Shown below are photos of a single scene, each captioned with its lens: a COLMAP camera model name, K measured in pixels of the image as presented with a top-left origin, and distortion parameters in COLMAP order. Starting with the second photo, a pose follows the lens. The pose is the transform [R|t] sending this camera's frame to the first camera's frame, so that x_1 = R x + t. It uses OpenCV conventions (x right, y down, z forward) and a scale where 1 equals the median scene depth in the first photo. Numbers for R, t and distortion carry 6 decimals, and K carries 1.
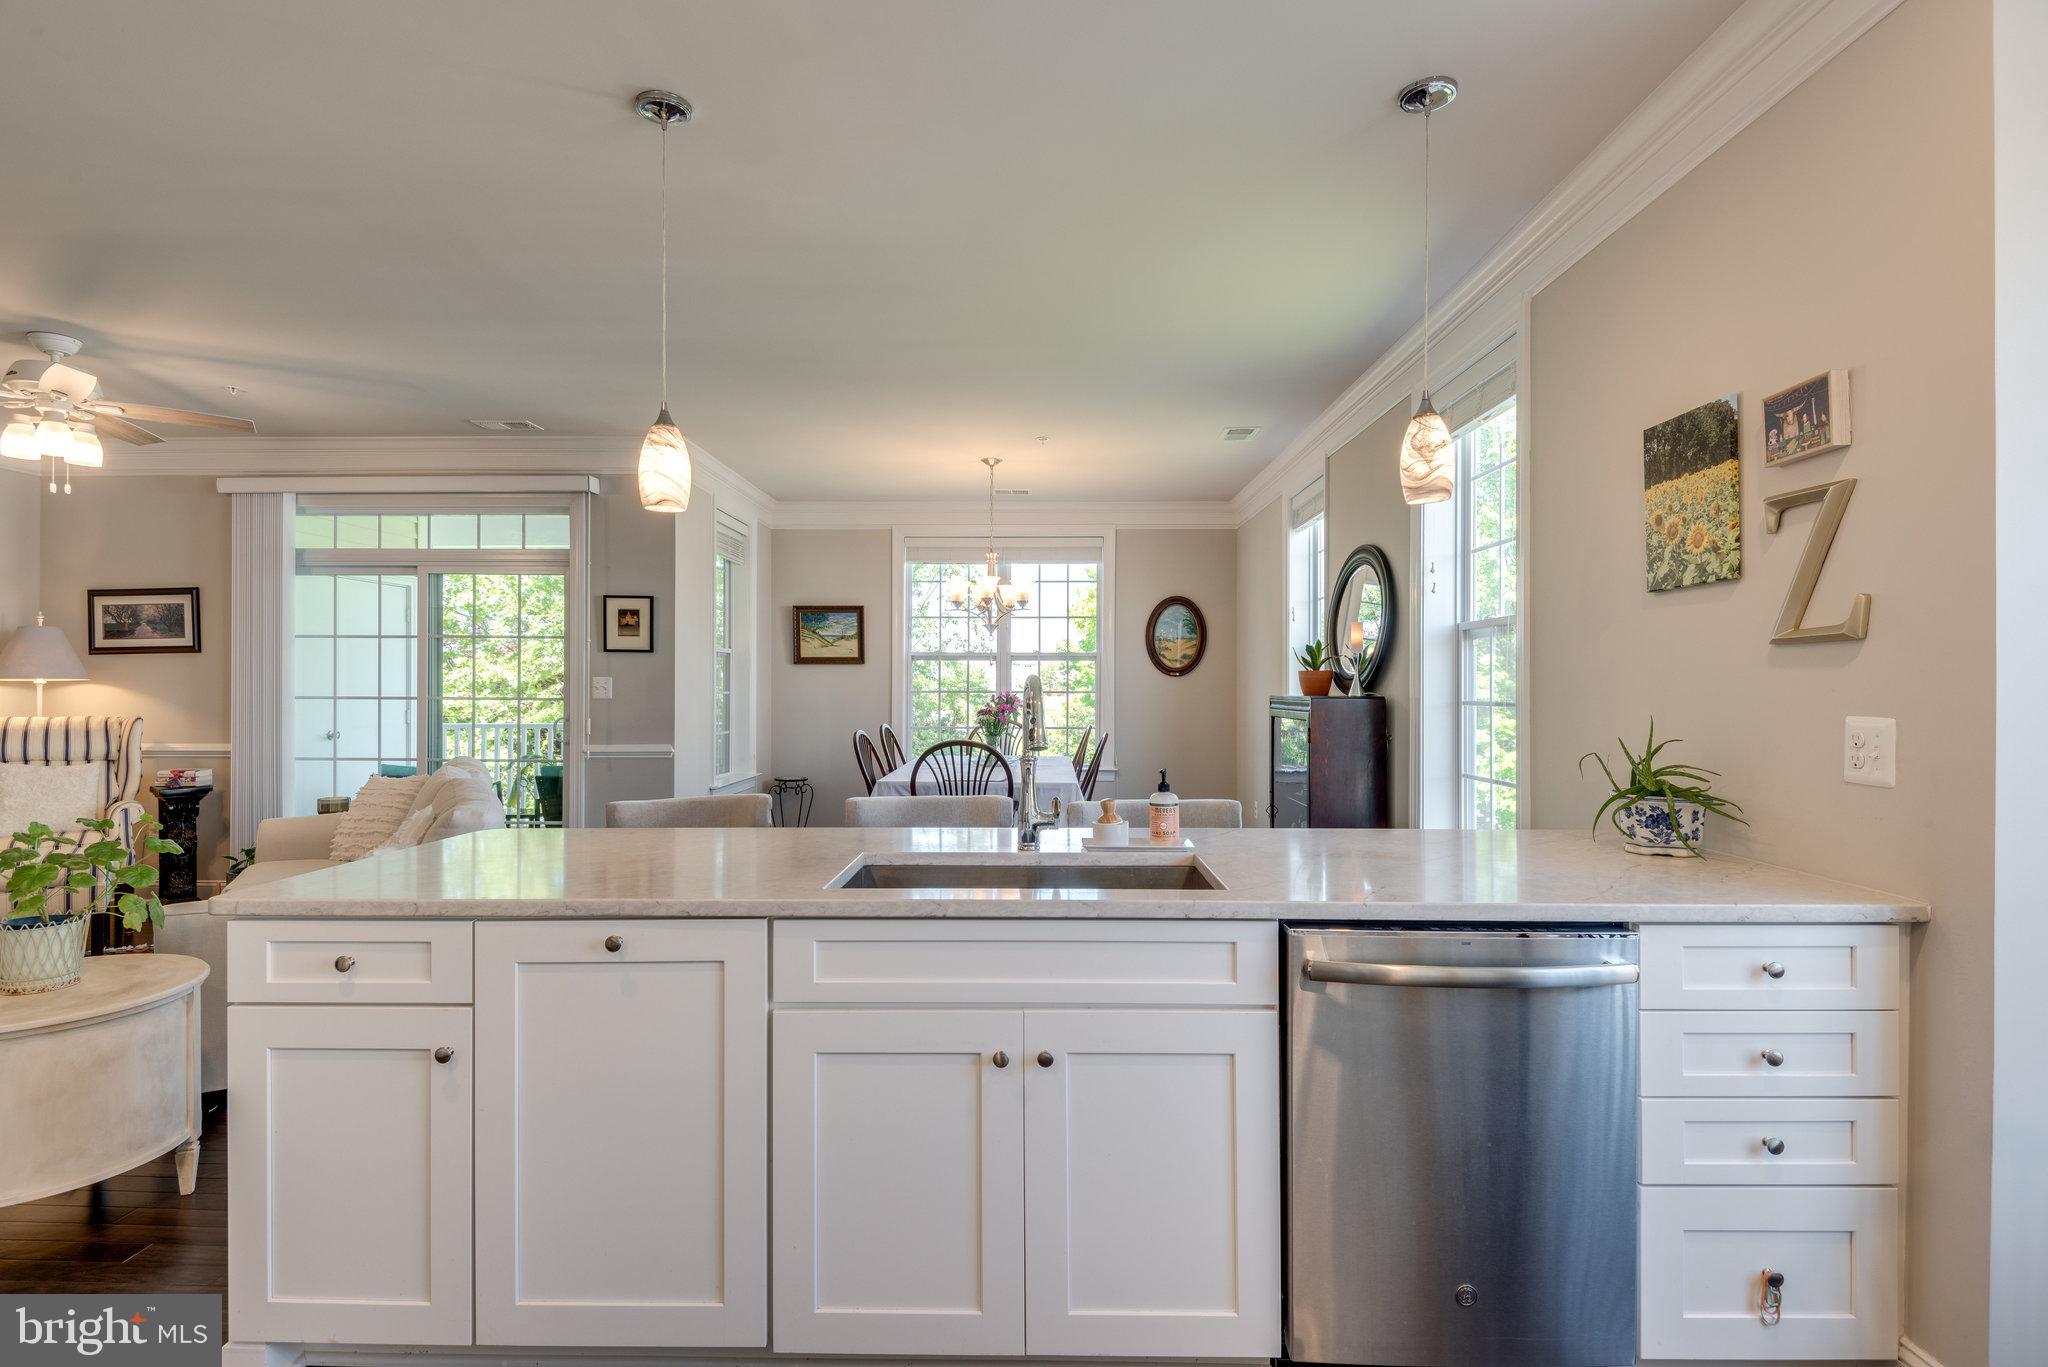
lens RADIAL K [[982.1, 0, 1016.5], [0, 982.1, 682.8], [0, 0, 1]] dist [0.024919, -0.018339]
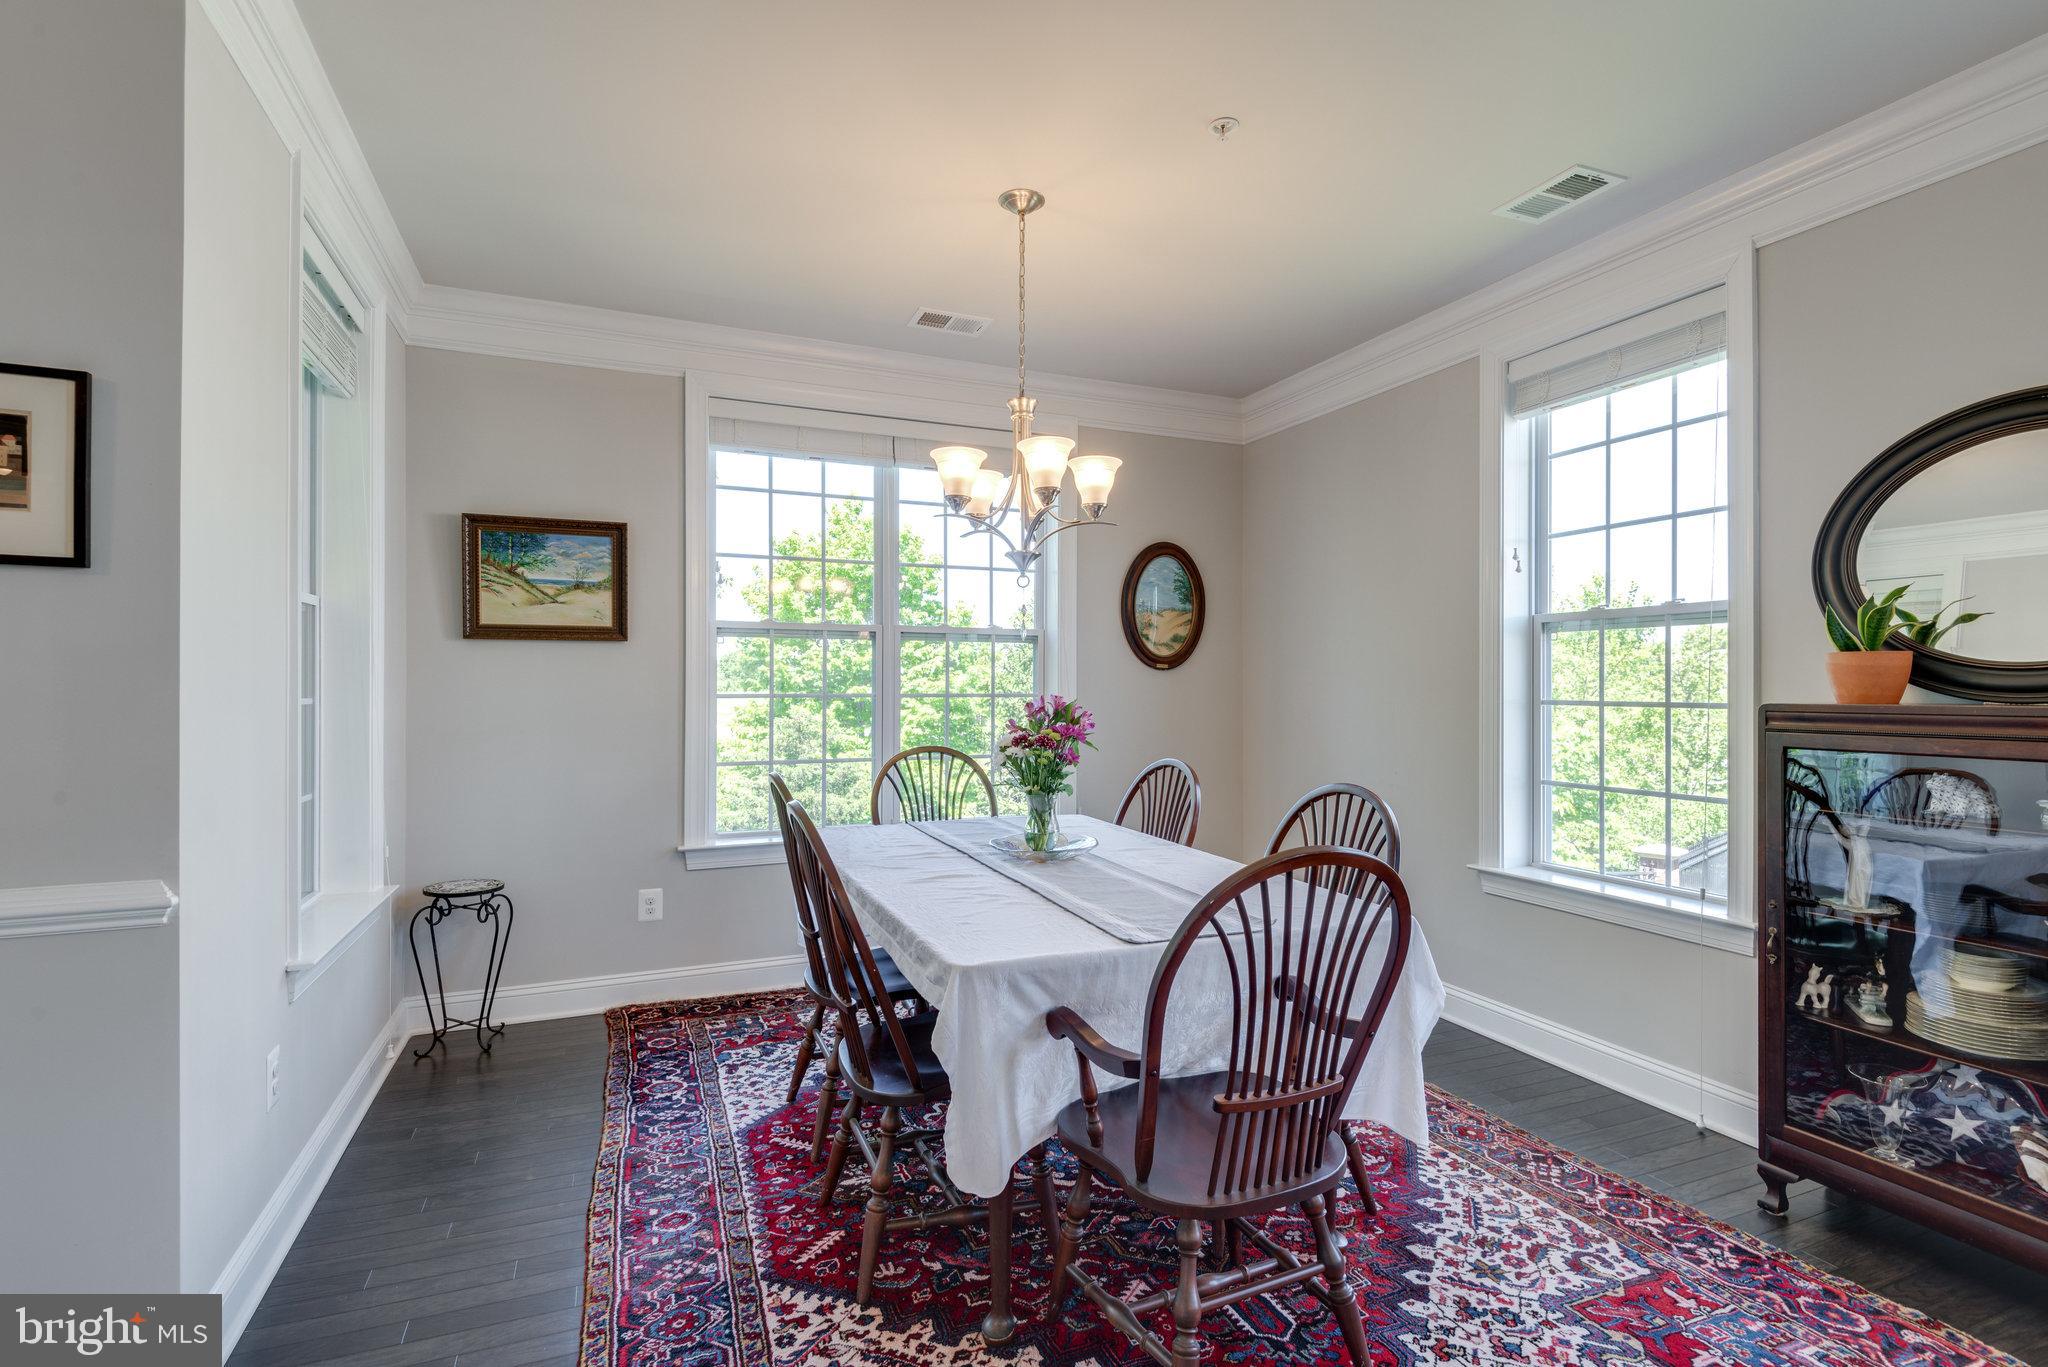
lens RADIAL K [[982.1, 0, 1030.0], [0, 982.1, 685.4], [0, 0, 1]] dist [0.024919, -0.018339]
pose [[0.912239, -0.000415, 0.409658, -0.250857], [-0.000481, 0.999998, 0.002083, 0.003144], [-0.409658, -0.002098, 0.912237, 0.666702]]
